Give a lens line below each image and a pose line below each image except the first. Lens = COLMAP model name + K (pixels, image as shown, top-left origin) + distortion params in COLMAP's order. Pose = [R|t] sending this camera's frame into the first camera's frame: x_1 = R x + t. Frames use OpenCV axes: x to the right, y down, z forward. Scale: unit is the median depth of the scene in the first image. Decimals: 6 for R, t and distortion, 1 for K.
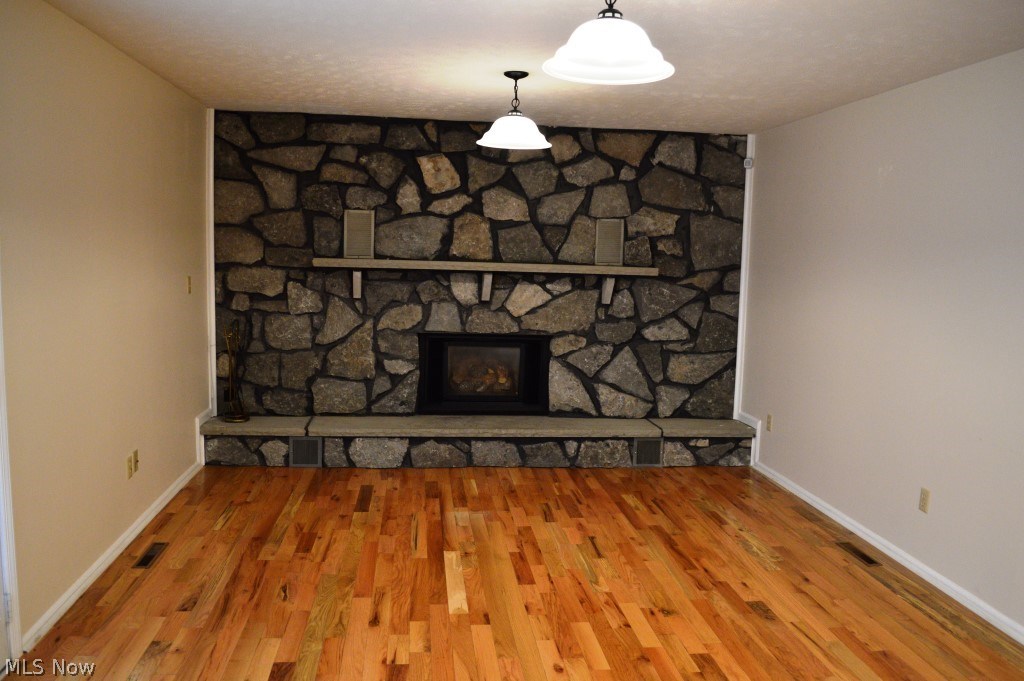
lens RADIAL K [[818.3, 0, 508.9], [0, 818.3, 345.4], [0, 0, 1]] dist [-0.083780, 0.016313]
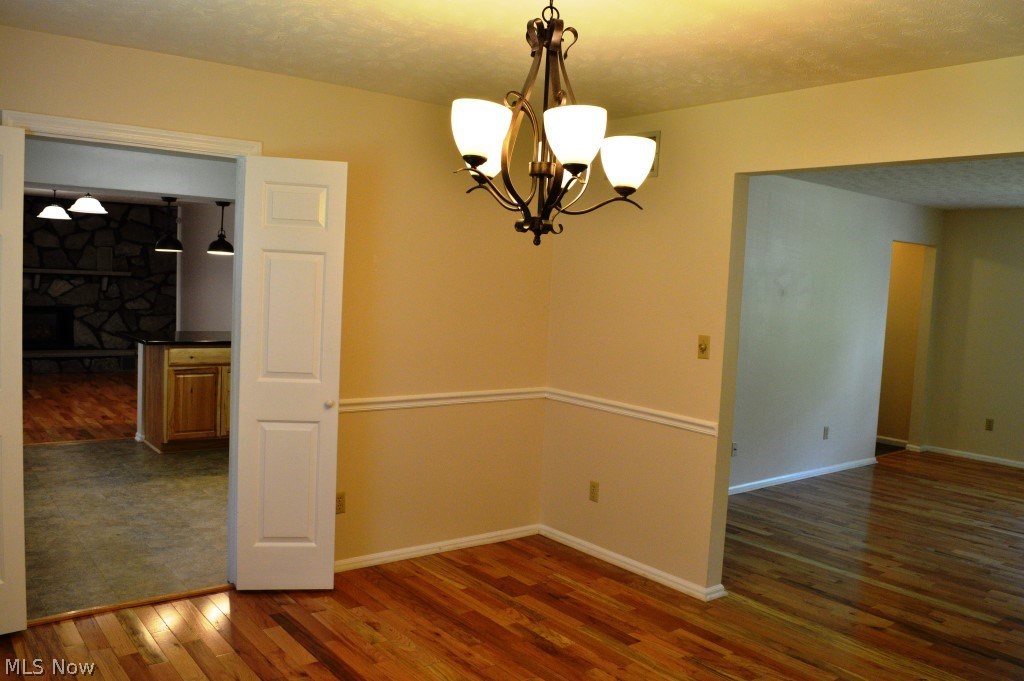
lens RADIAL K [[818.3, 0, 506.9], [0, 818.3, 342.9], [0, 0, 1]] dist [-0.083780, 0.016313]
pose [[0.855068, -0.031590, 0.517552, -0.054874], [0.043446, 0.998997, -0.010803, 0.141219], [-0.516692, 0.031723, 0.855583, -1.166333]]
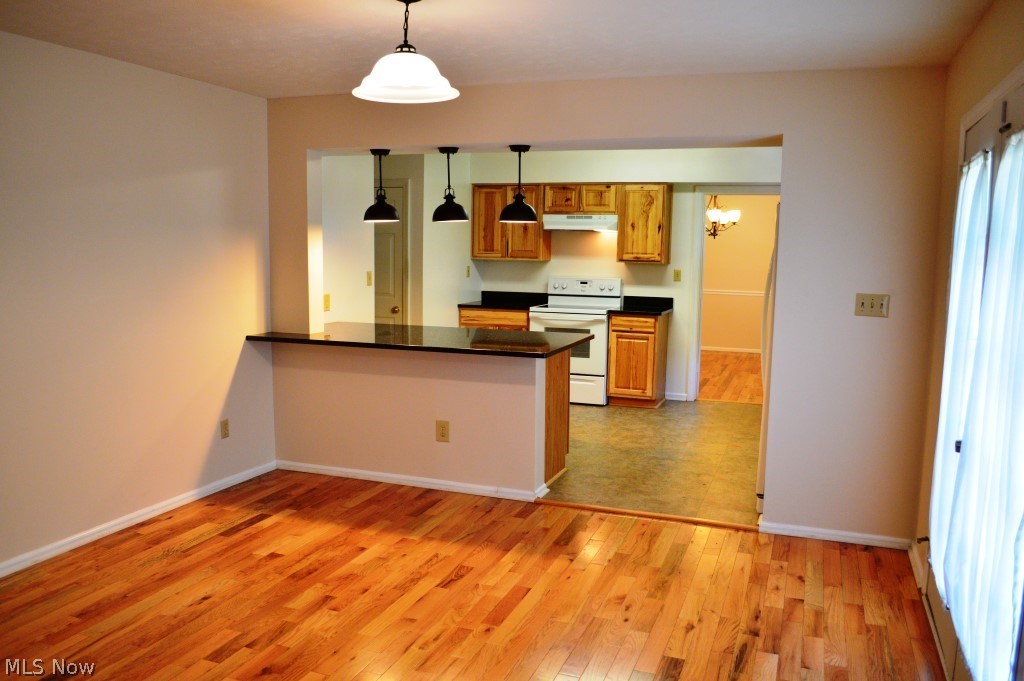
lens RADIAL K [[818.3, 0, 513.6], [0, 818.3, 347.6], [0, 0, 1]] dist [-0.083780, 0.016313]
pose [[-0.890029, -0.100529, 0.444683, -0.243289], [0.012939, 0.969423, 0.245053, -0.105495], [-0.455721, 0.223858, -0.861514, 0.825803]]
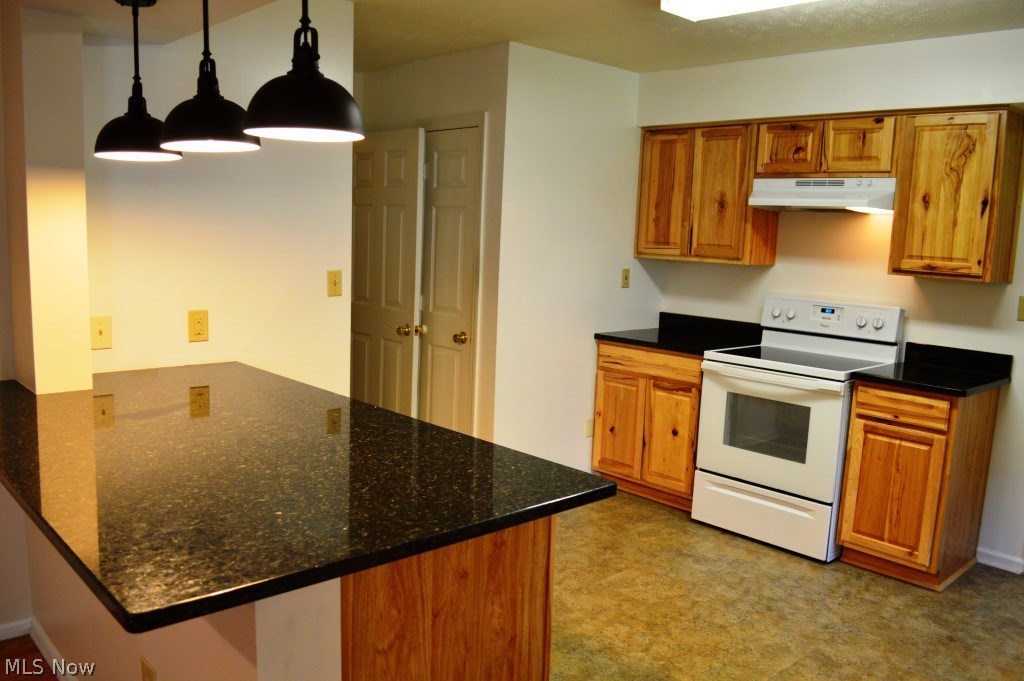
lens RADIAL K [[818.3, 0, 513.6], [0, 818.3, 346.0], [0, 0, 1]] dist [-0.083780, 0.016313]
pose [[-0.590459, -0.165349, 0.789948, -0.127508], [0.039820, 0.971627, 0.233142, -0.018041], [-0.806085, 0.169117, -0.567122, 0.185889]]
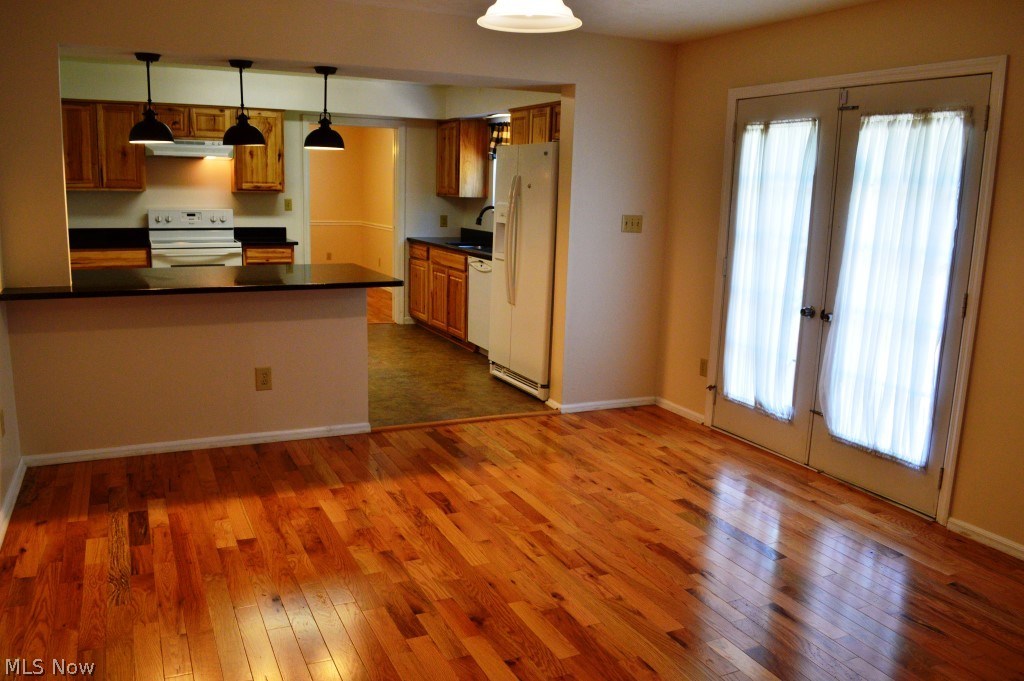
lens RADIAL K [[818.3, 0, 508.7], [0, 818.3, 343.2], [0, 0, 1]] dist [-0.083780, 0.016313]
pose [[-0.944791, 0.004838, -0.327637, 0.224418], [-0.095415, 0.952499, 0.289207, -0.091264], [0.313473, 0.304502, -0.899451, 0.902754]]
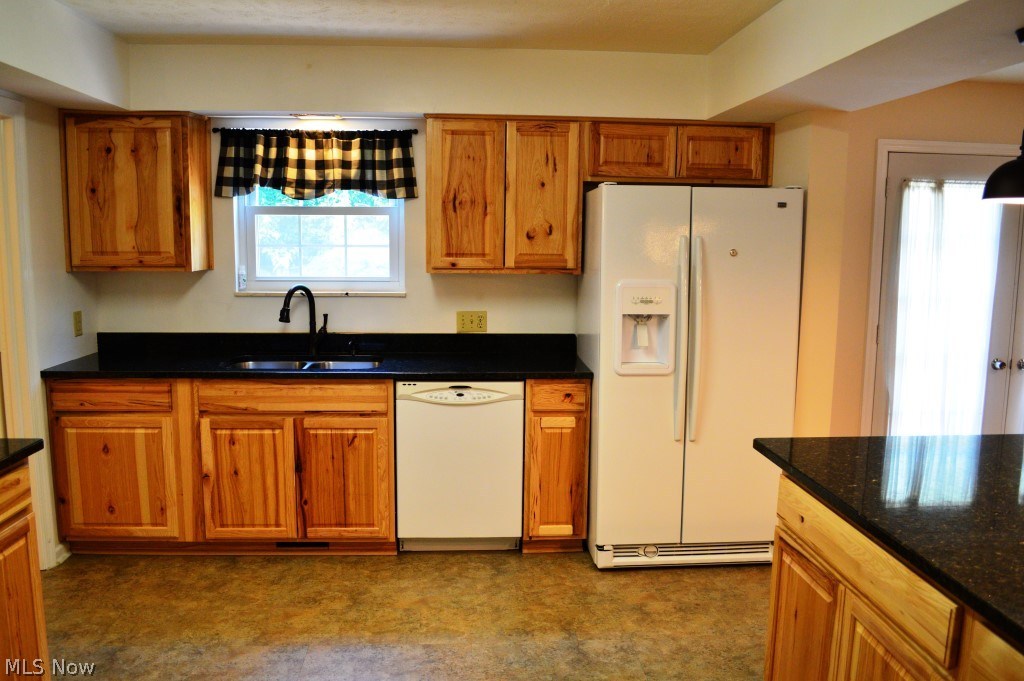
lens RADIAL K [[818.3, 0, 508.1], [0, 818.3, 343.3], [0, 0, 1]] dist [-0.083780, 0.016313]
pose [[-0.053589, 0.100814, -0.993461, 0.509481], [-0.132936, 0.985315, 0.107158, 0.030354], [0.989675, 0.137809, -0.039400, -0.130911]]
